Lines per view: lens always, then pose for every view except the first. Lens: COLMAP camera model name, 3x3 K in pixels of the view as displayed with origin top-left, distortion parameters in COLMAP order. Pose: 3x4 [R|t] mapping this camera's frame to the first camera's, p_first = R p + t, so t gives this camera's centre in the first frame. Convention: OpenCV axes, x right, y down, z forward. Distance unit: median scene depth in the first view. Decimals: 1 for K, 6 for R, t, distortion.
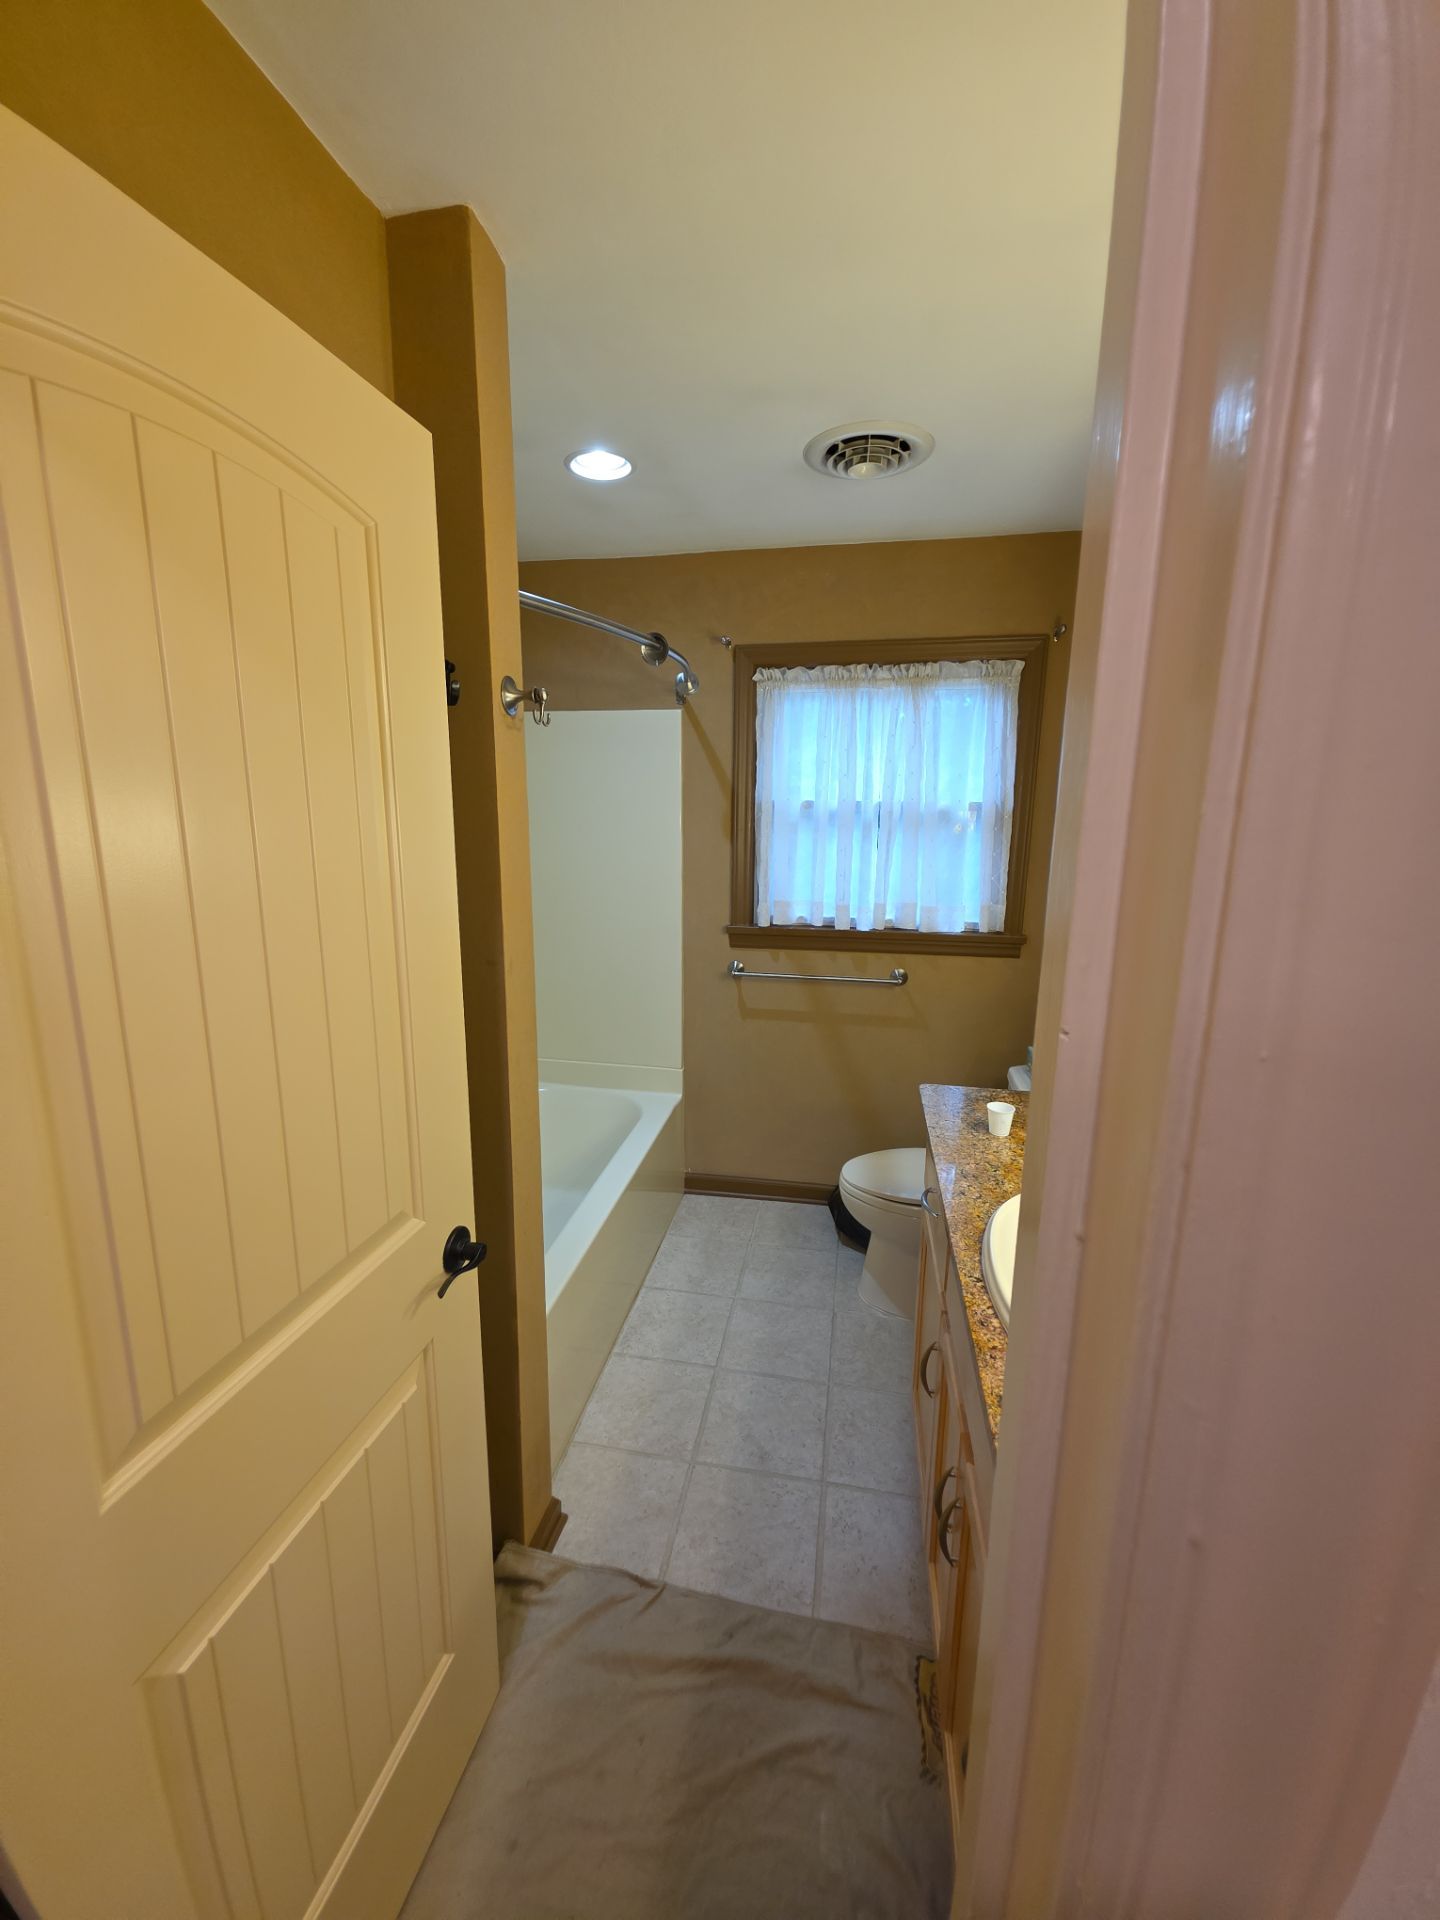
lens RADIAL K [[763.6, 0, 718.0], [0, 763.6, 949.1], [0, 0, 1]] dist [0.017865, -0.010992]
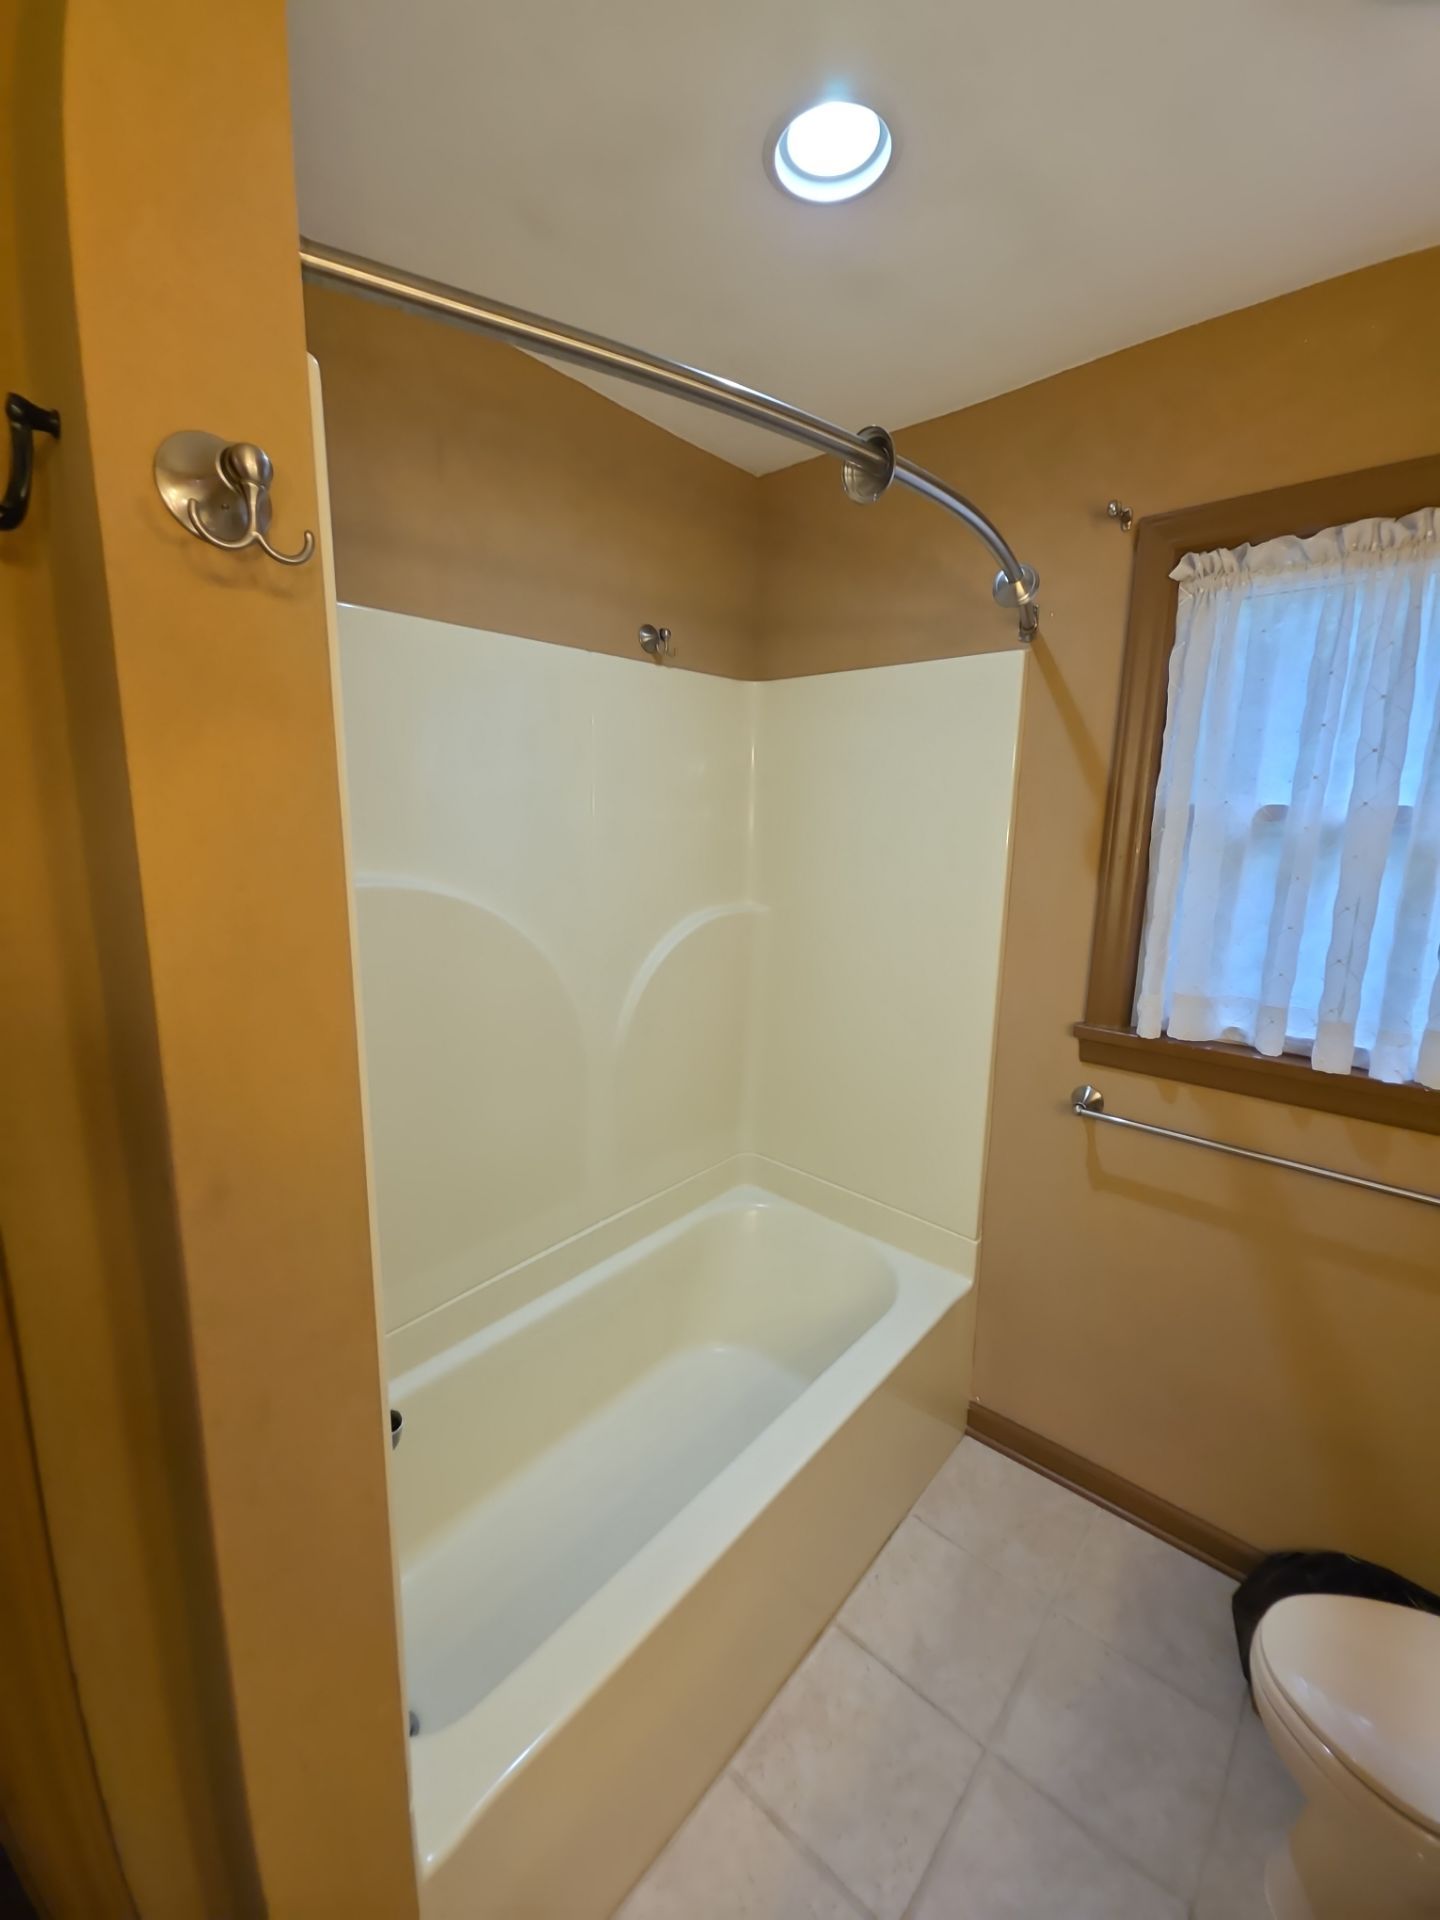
lens RADIAL K [[763.6, 0, 718.0], [0, 763.6, 949.1], [0, 0, 1]] dist [0.017865, -0.010992]
pose [[0.859808, 0.097200, -0.501280, 0.066389], [-0.105536, 0.994346, 0.011791, -0.067891], [0.499592, 0.042765, 0.865205, 0.384866]]
